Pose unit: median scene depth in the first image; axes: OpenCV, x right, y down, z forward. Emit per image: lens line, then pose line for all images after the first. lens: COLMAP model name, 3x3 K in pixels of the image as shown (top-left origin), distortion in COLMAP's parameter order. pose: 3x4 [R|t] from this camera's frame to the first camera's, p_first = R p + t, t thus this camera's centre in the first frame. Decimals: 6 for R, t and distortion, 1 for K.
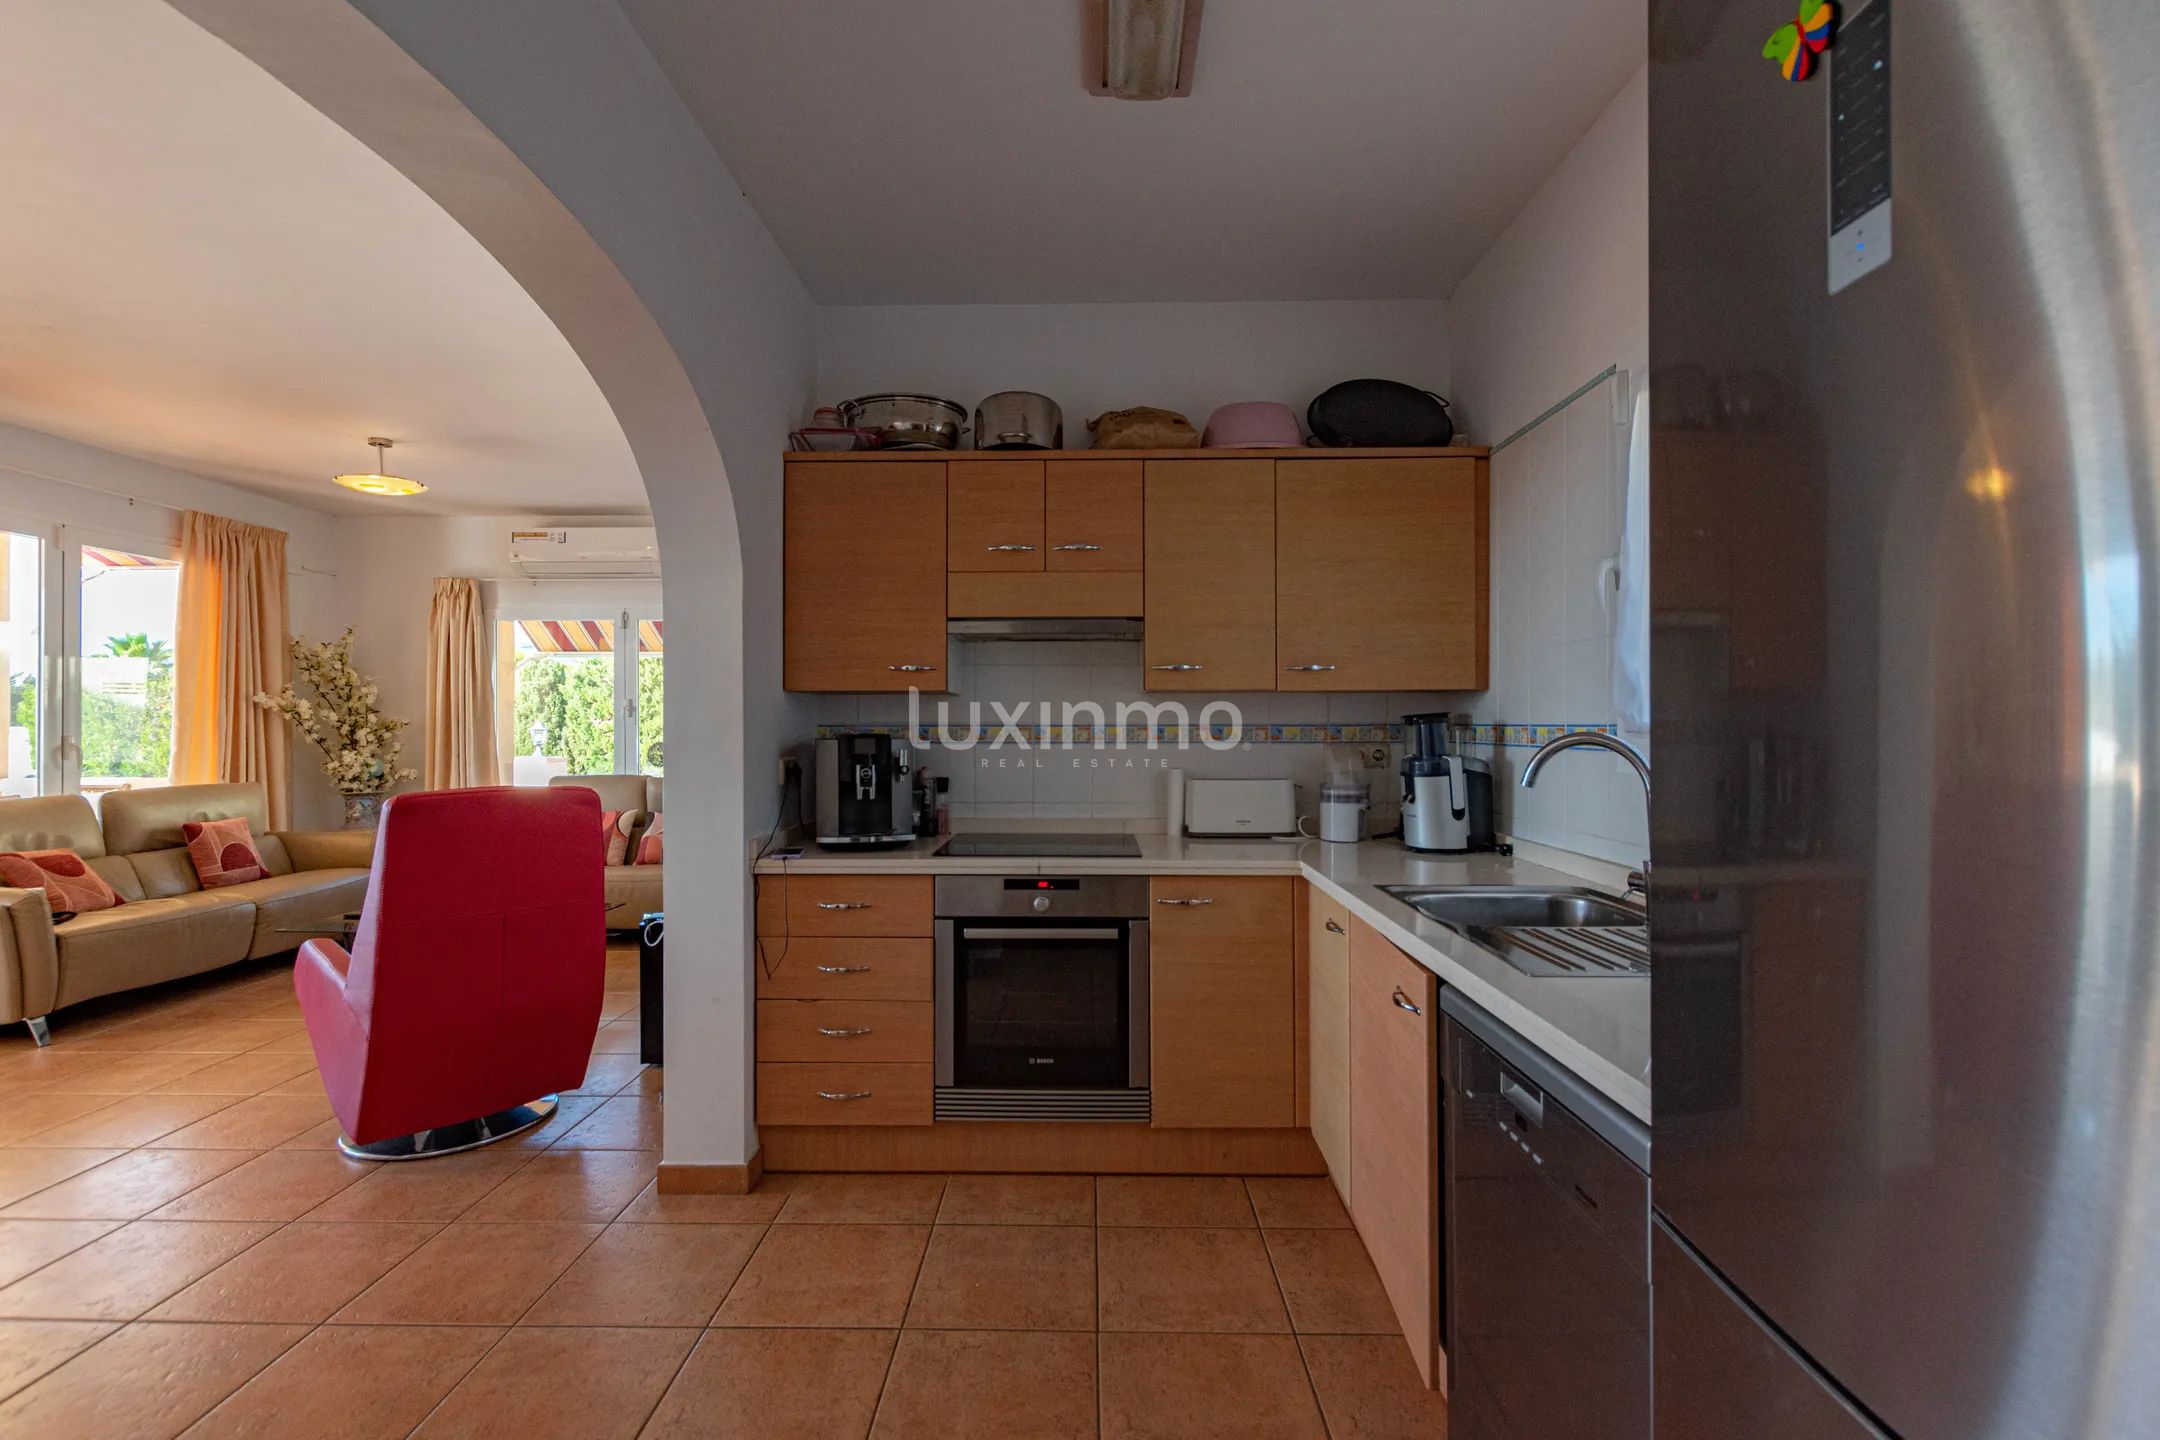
lens RADIAL K [[889.7, 0, 1080.0], [0, 889.7, 720.0], [0, 0, 1]] dist [0.001236, 0.000251]
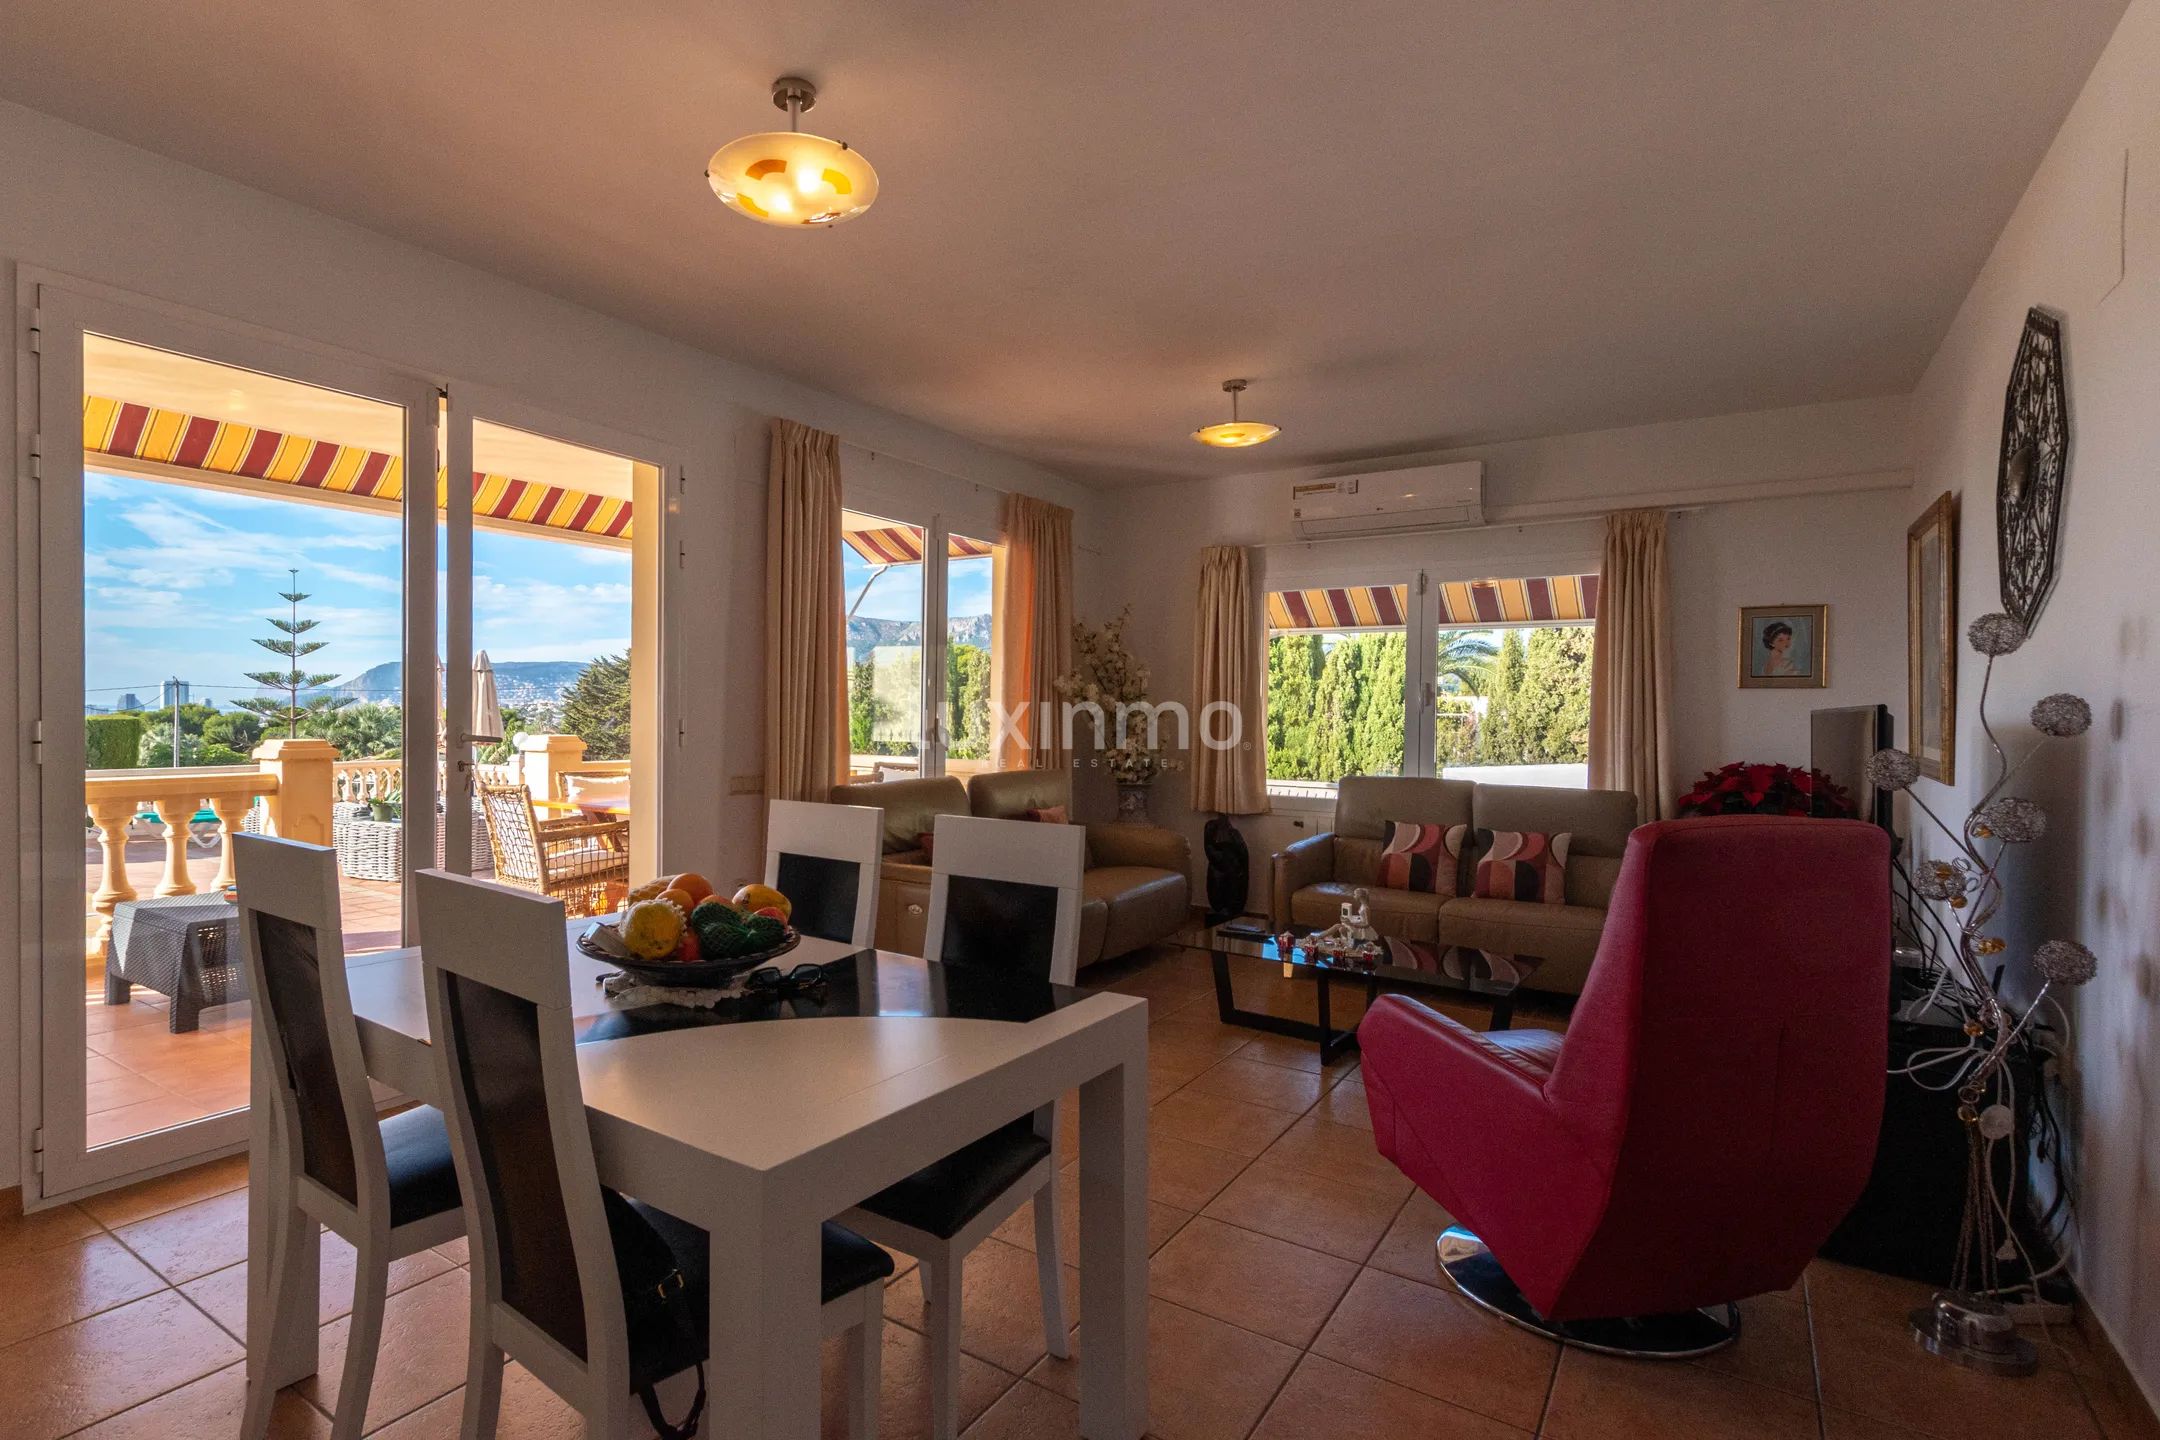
lens RADIAL K [[1037.0, 0, 1080.0], [0, 1037.0, 720.0], [0, 0, 1]] dist [-0.001023, -0.000060]
pose [[0.850653, 0.016968, -0.525454, -0.289154], [-0.010616, 0.999830, 0.015101, -0.000928], [0.525621, -0.007267, 0.850688, 0.048328]]
